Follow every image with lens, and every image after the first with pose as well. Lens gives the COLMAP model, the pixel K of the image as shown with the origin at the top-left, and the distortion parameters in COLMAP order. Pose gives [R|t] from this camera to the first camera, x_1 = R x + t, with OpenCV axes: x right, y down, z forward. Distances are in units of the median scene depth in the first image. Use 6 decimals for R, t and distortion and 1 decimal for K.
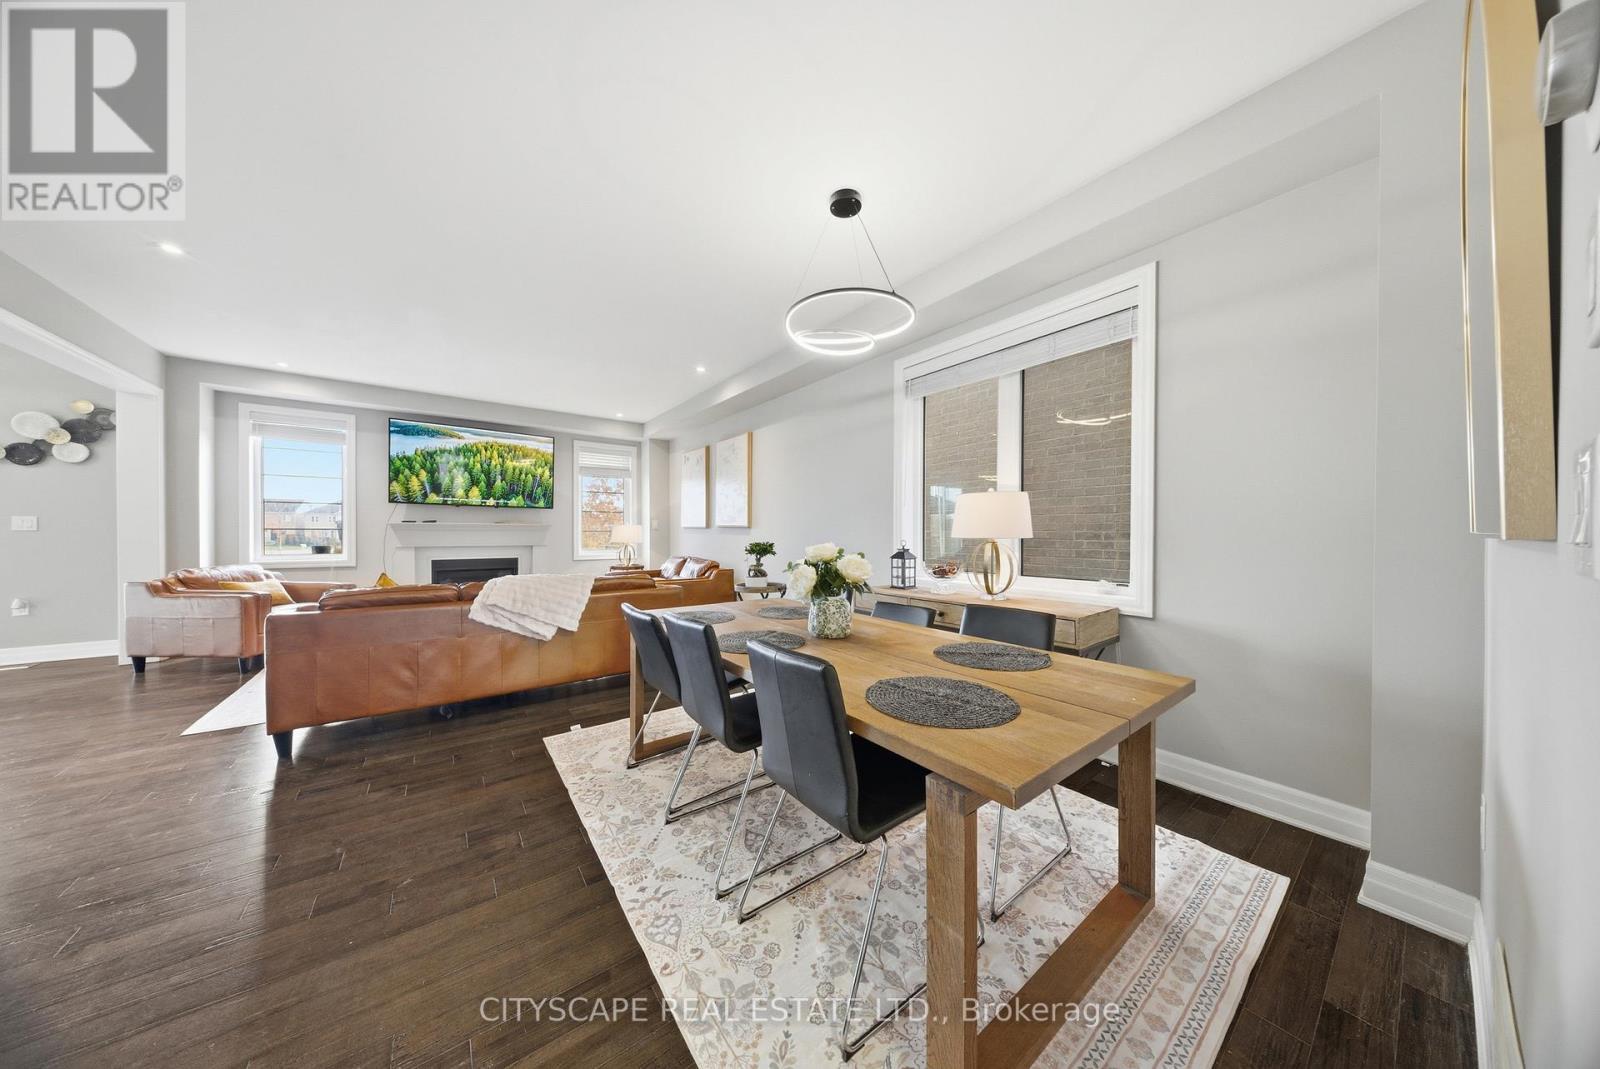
lens RADIAL K [[473.3, 0, 803.2], [0, 473.3, 534.8], [0, 0, 1]] dist [0.000214, -0.000048]
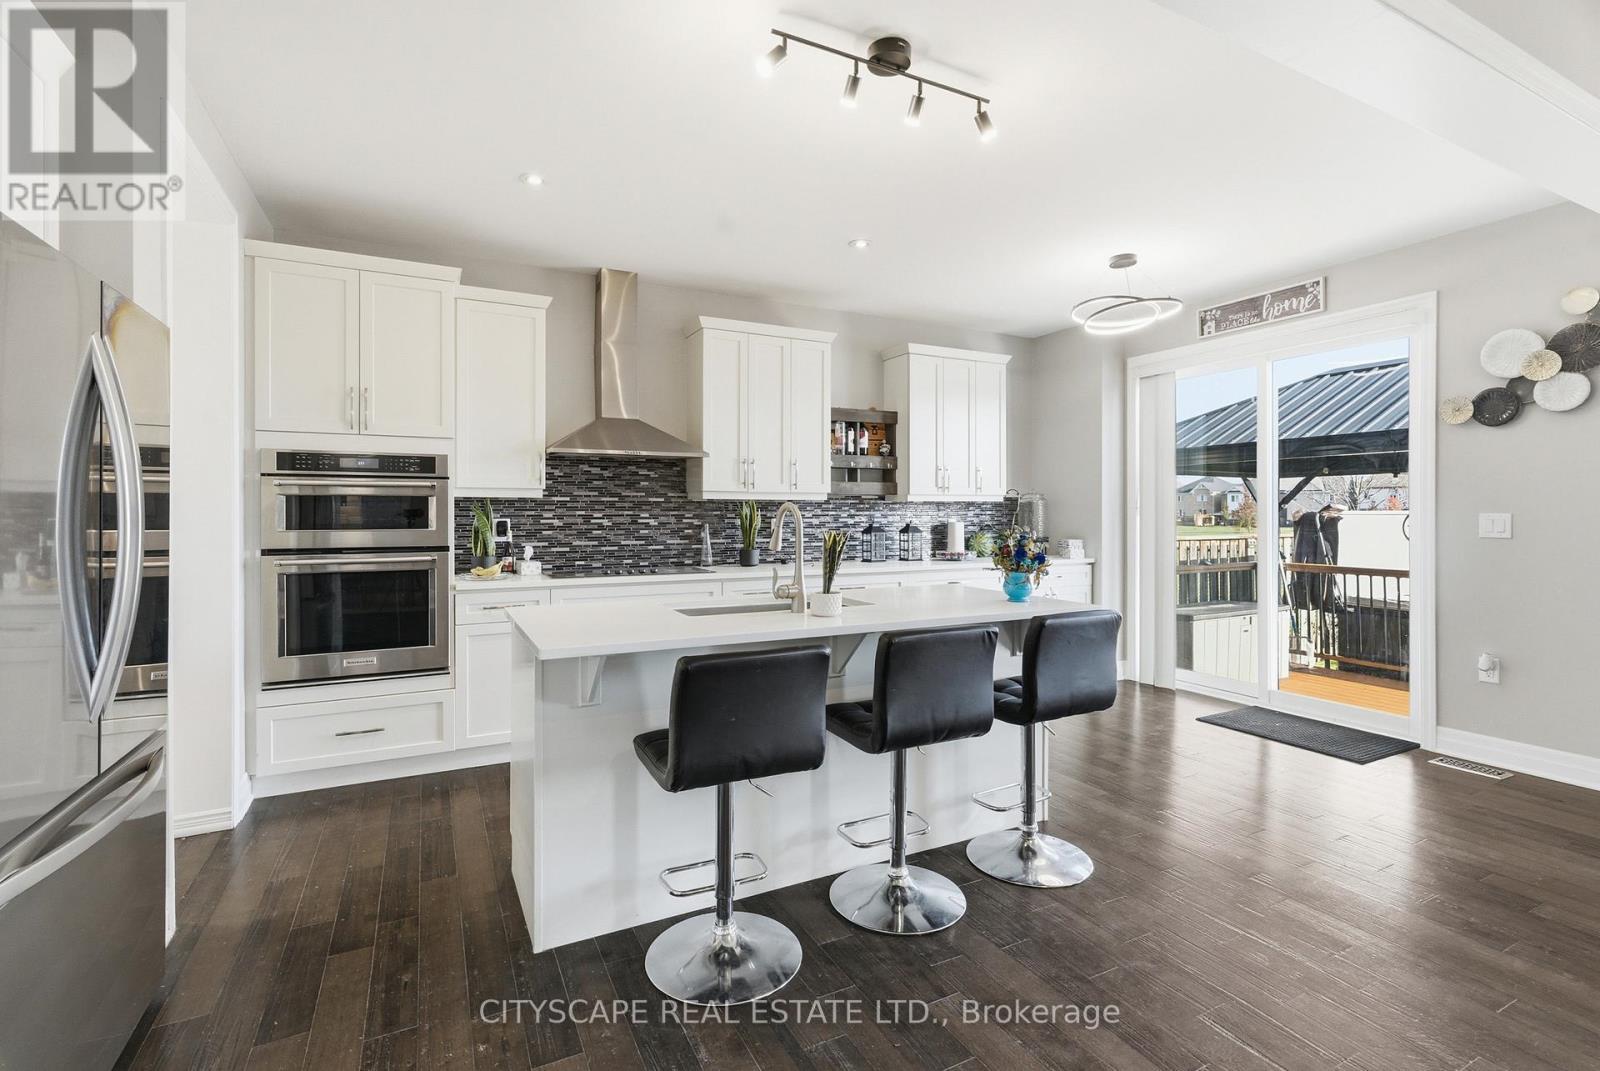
lens RADIAL K [[728.7, 0, 800.0], [0, 728.7, 516.2], [0, 0, 1]] dist [0.001480, 0.000186]
pose [[-0.166926, -0.003893, -0.985962, -0.603820], [-0.007688, 0.999967, -0.002646, -0.026655], [0.985939, 0.007138, -0.166950, 0.299793]]
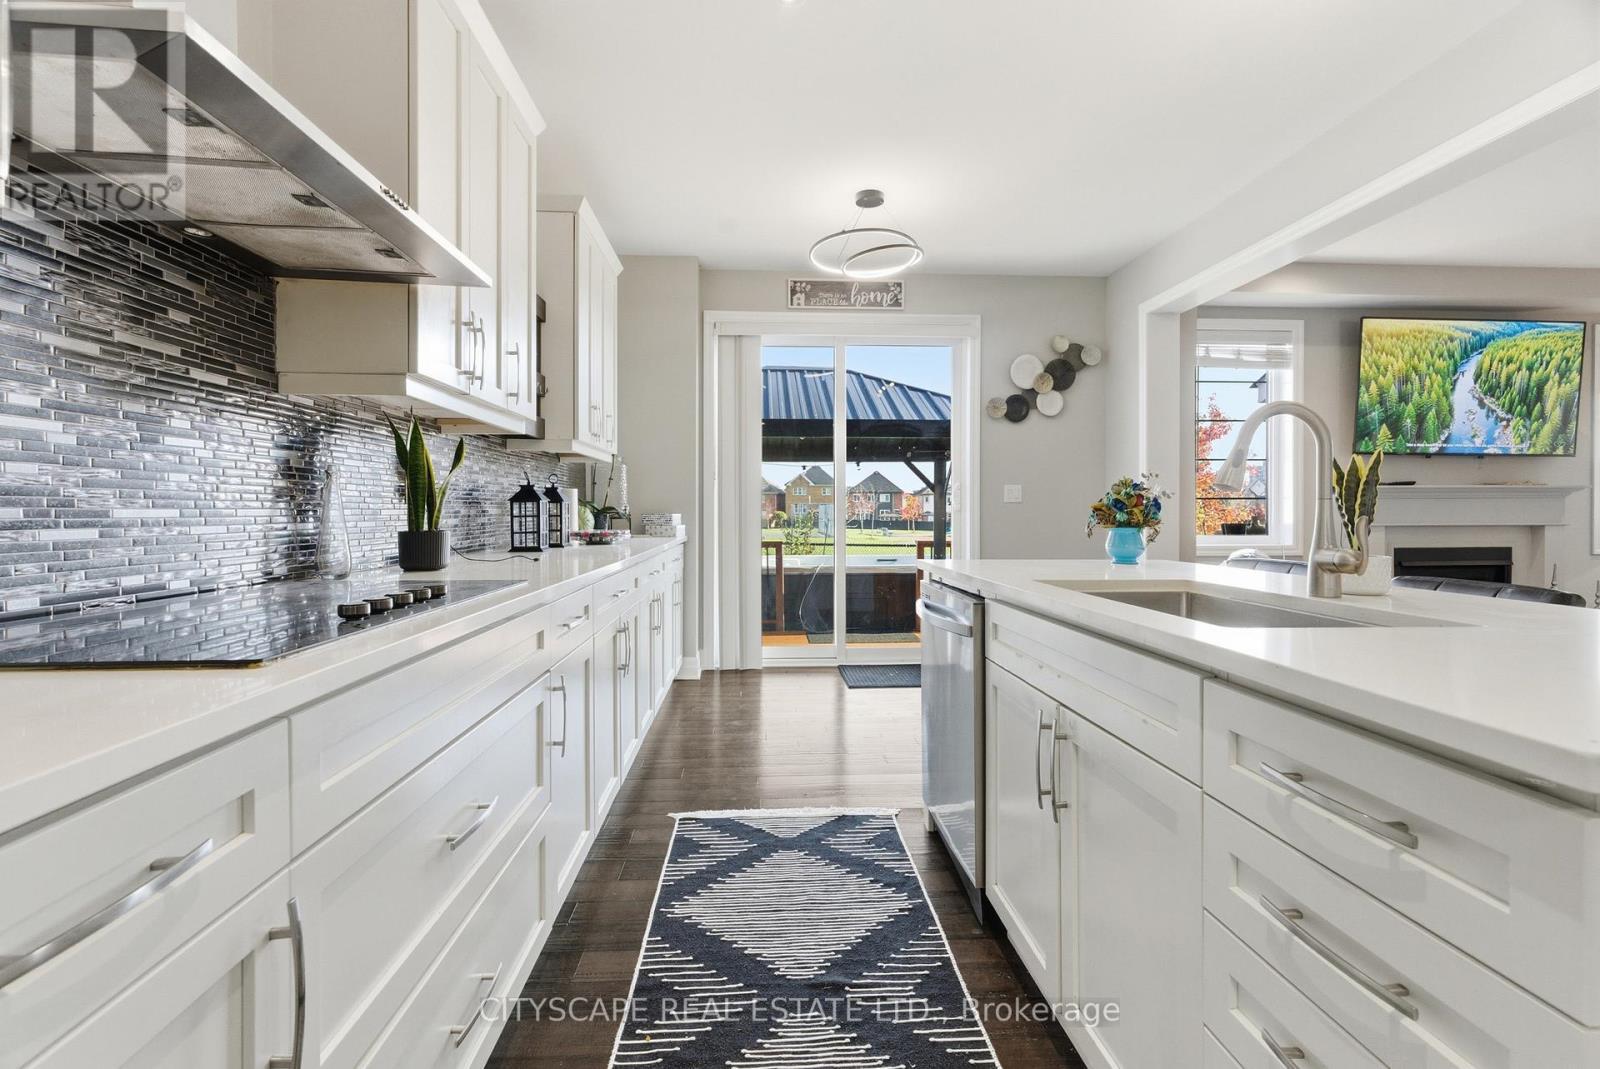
lens RADIAL K [[718.5, 0, 815.5], [0, 718.5, 507.1], [0, 0, 1]] dist [-0.001433, -0.000201]
pose [[0.841139, -0.009870, -0.540729, -1.231039], [0.004764, 0.999930, -0.010842, 0.011524], [0.540798, 0.006543, 0.841127, -0.217280]]
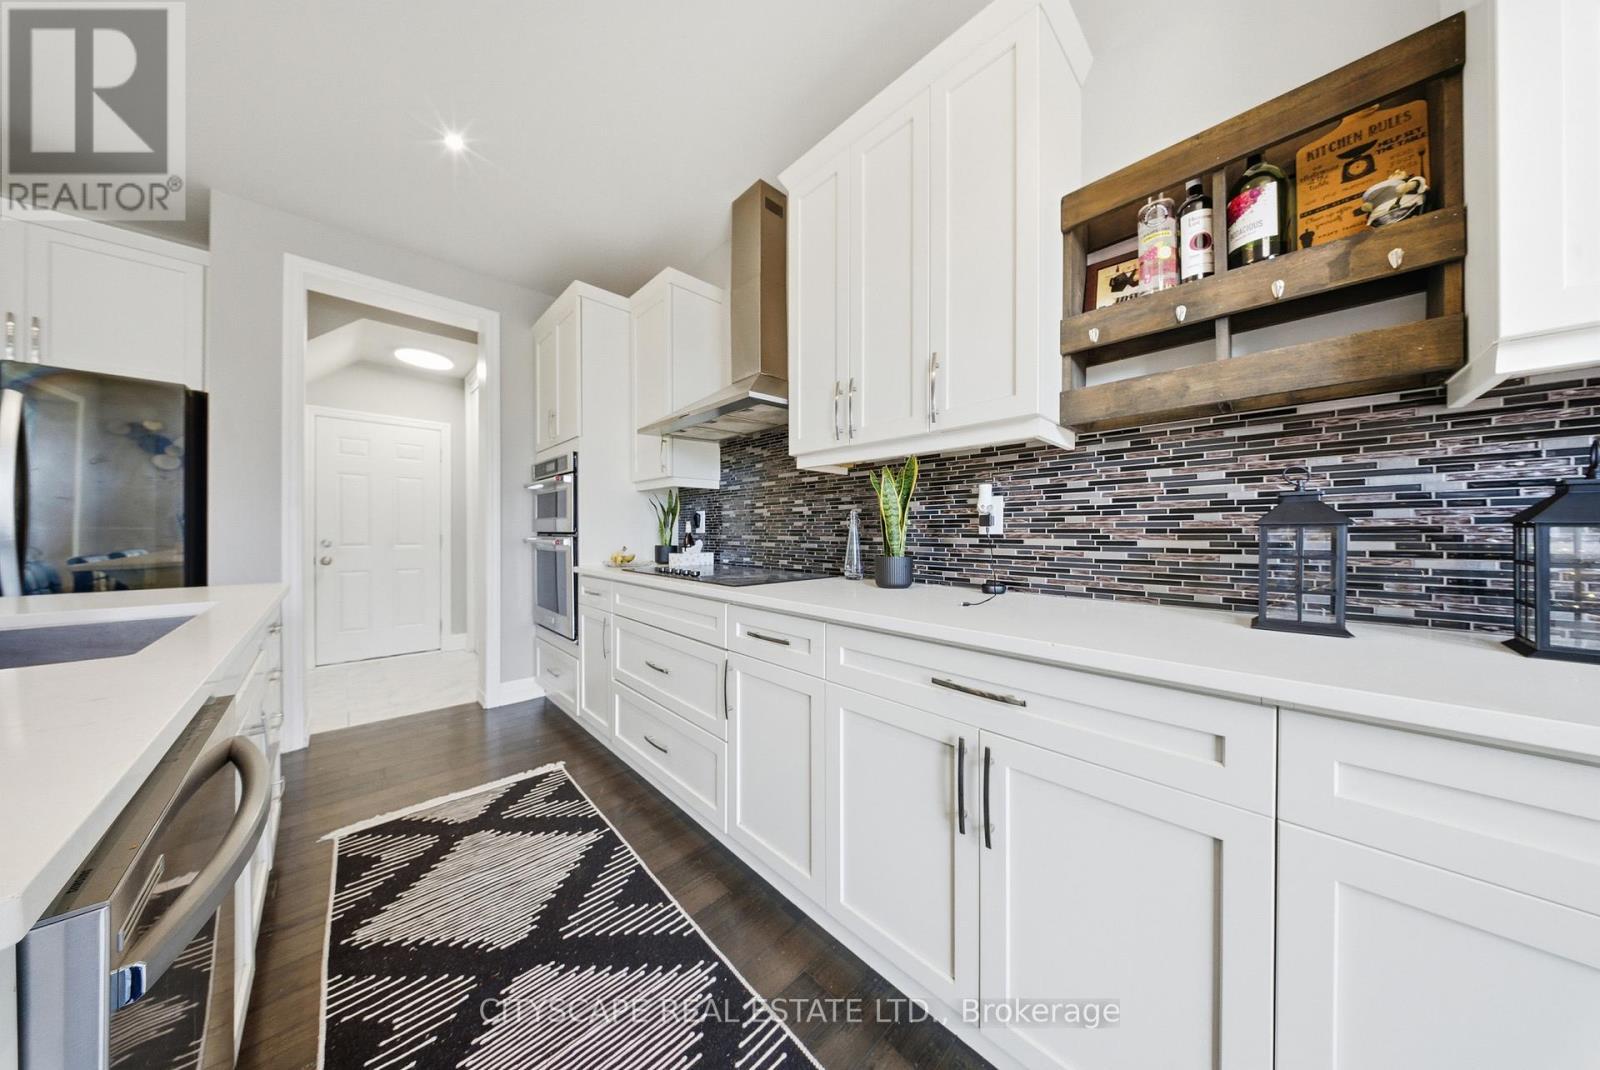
lens RADIAL K [[473.3, 0, 803.2], [0, 473.3, 535.3], [0, 0, 1]] dist [0.000214, -0.000048]
pose [[-0.992289, -0.015585, -0.122961, -1.582798], [-0.016356, 0.999852, 0.005268, 0.005188], [0.122861, 0.007238, -0.992398, 0.411857]]
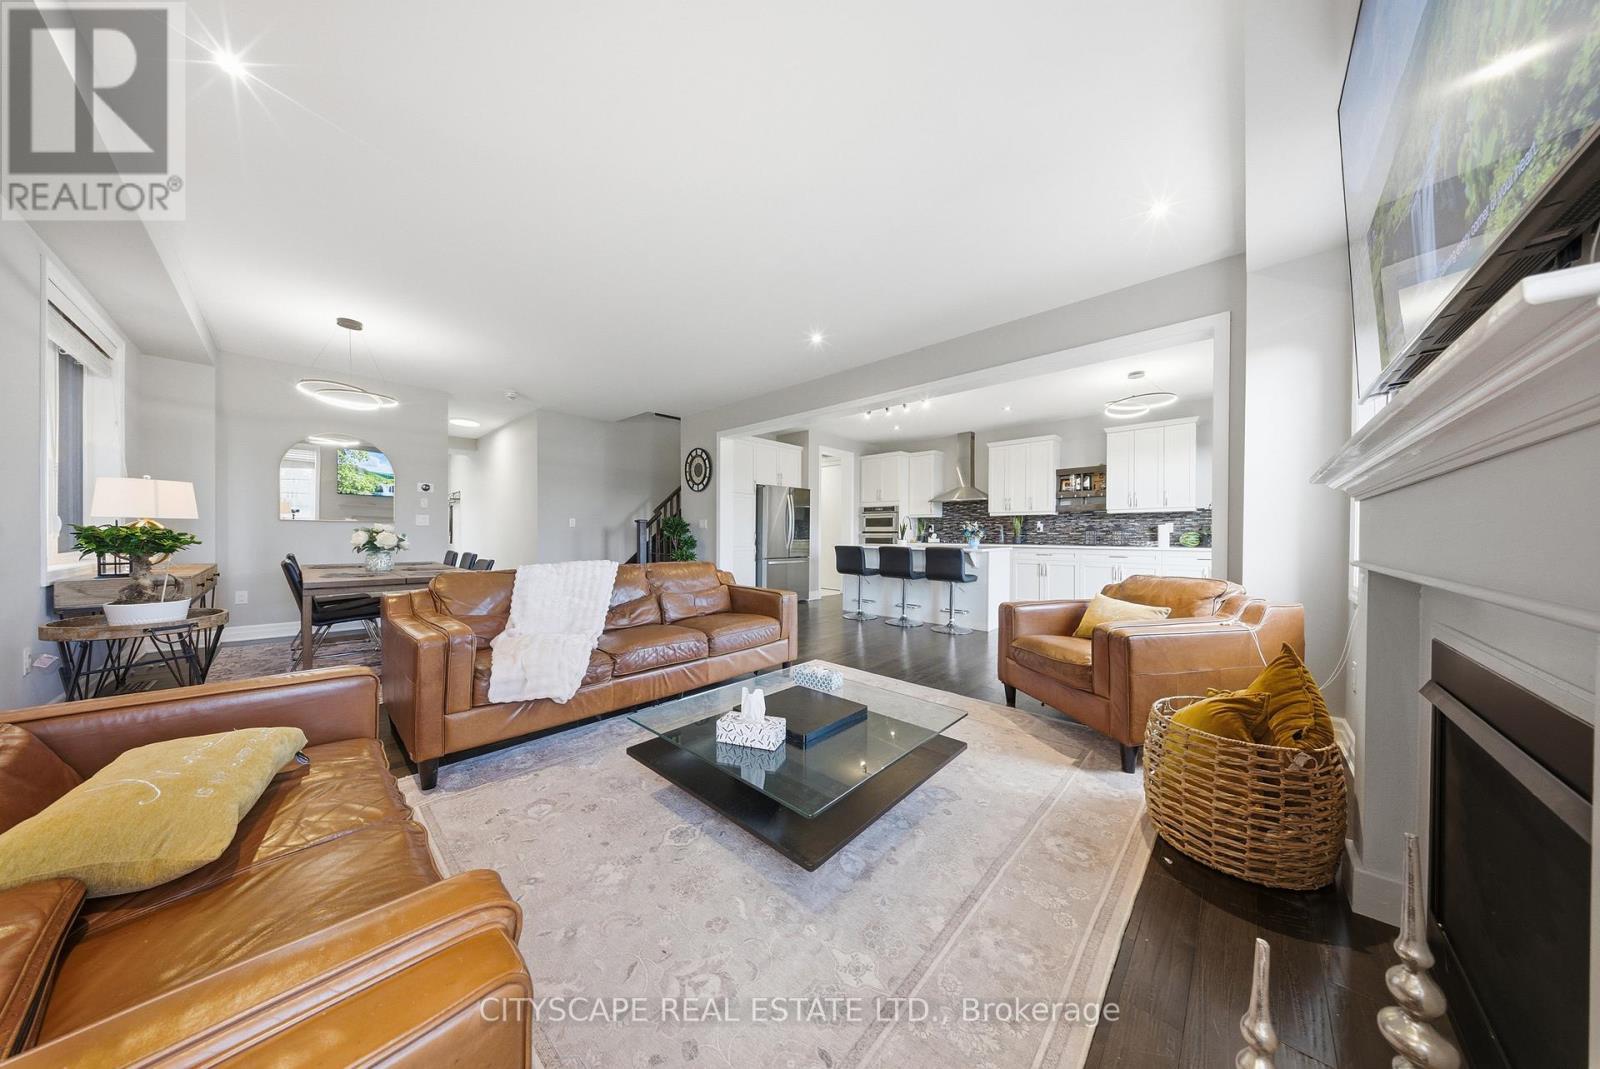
lens RADIAL K [[473.3, 0, 803.2], [0, 473.3, 534.8], [0, 0, 1]] dist [0.000214, -0.000048]
pose [[-0.983508, -0.013274, -0.180376, -0.650920], [-0.014382, 0.999885, 0.004837, 0.017383], [0.180291, 0.007352, -0.983586, 1.556699]]
